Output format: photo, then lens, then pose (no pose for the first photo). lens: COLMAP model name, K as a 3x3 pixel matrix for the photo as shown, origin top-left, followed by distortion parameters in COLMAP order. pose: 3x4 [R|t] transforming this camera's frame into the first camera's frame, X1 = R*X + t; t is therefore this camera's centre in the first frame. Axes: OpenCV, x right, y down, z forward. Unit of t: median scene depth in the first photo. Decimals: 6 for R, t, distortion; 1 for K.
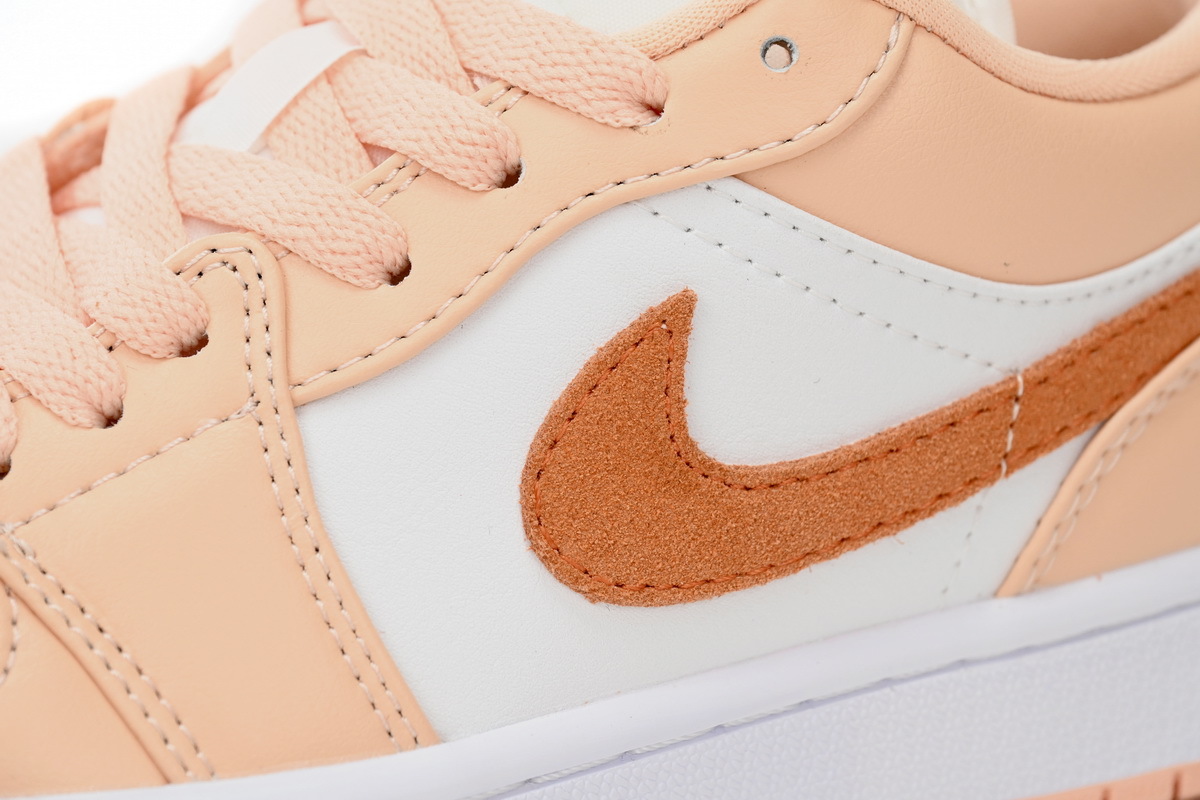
lens RADIAL K [[4002.9, 0, 599.3], [0, 4002.9, 395.8], [0, 0, 1]] dist [0.031509, 0.000000]
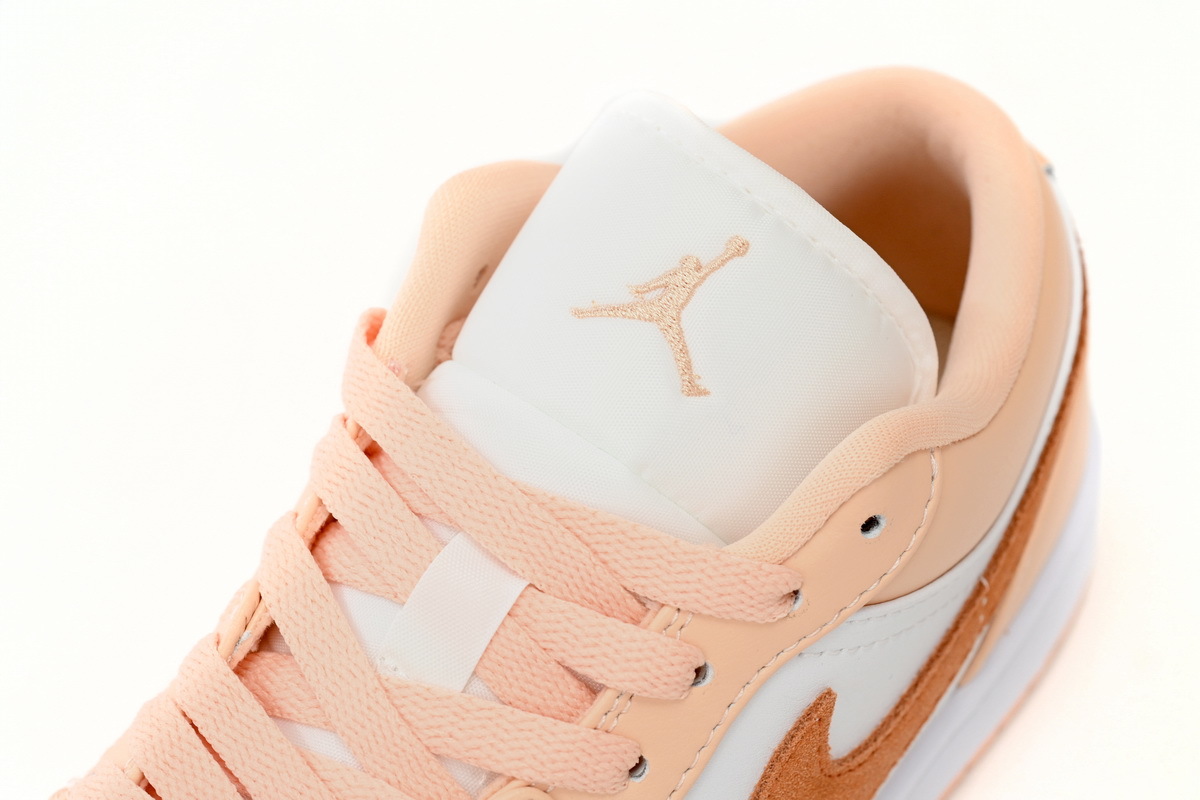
lens RADIAL K [[3136.0, 0, 600.4], [0, 3136.0, 398.9], [0, 0, 1]] dist [-0.031581, 0.000000]
pose [[0.873597, -0.368960, 0.317327, -0.338795], [0.131924, 0.807196, 0.575352, -0.713968], [-0.468427, -0.460763, 0.753839, 0.292798]]
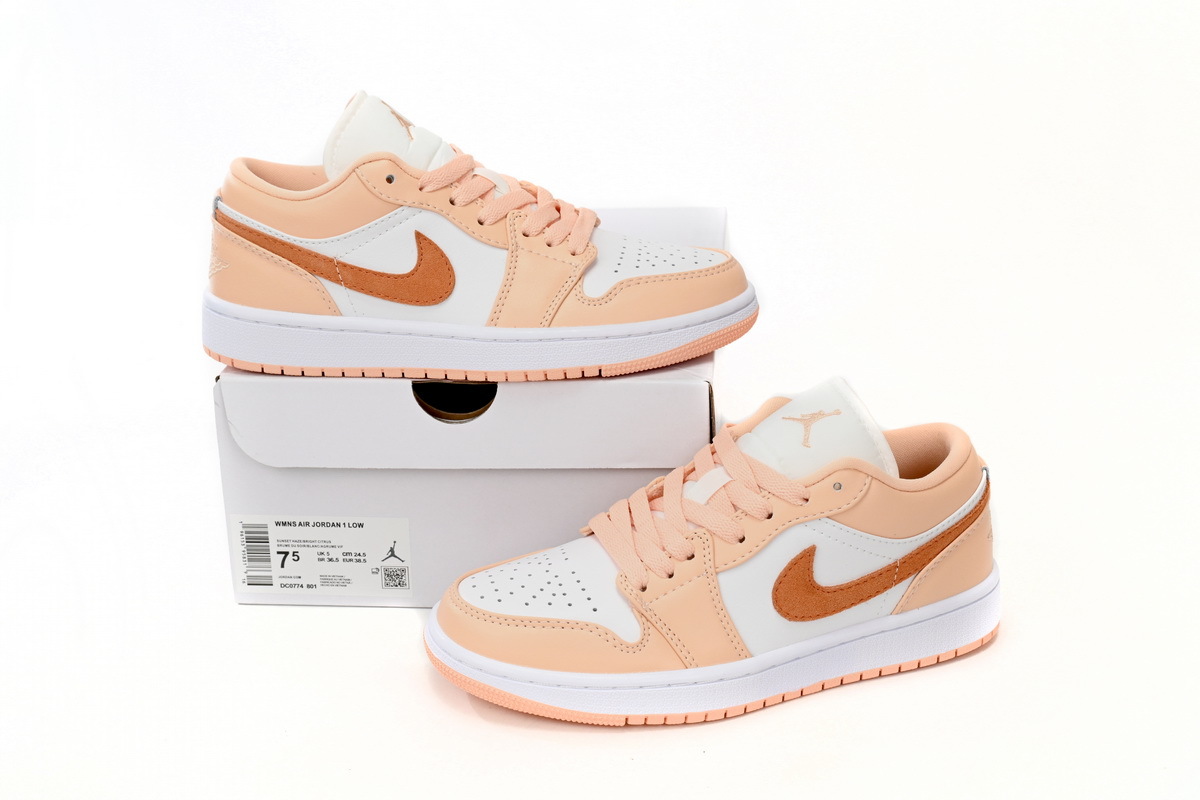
lens RADIAL K [[1764.6, 0, 590.7], [0, 1764.6, 409.0], [0, 0, 1]] dist [0.027697, 0.000000]
pose [[0.996624, 0.007984, -0.081712, -0.057550], [-0.001005, 0.996371, 0.085107, -0.312097], [0.082095, -0.084737, 0.993016, -0.762140]]
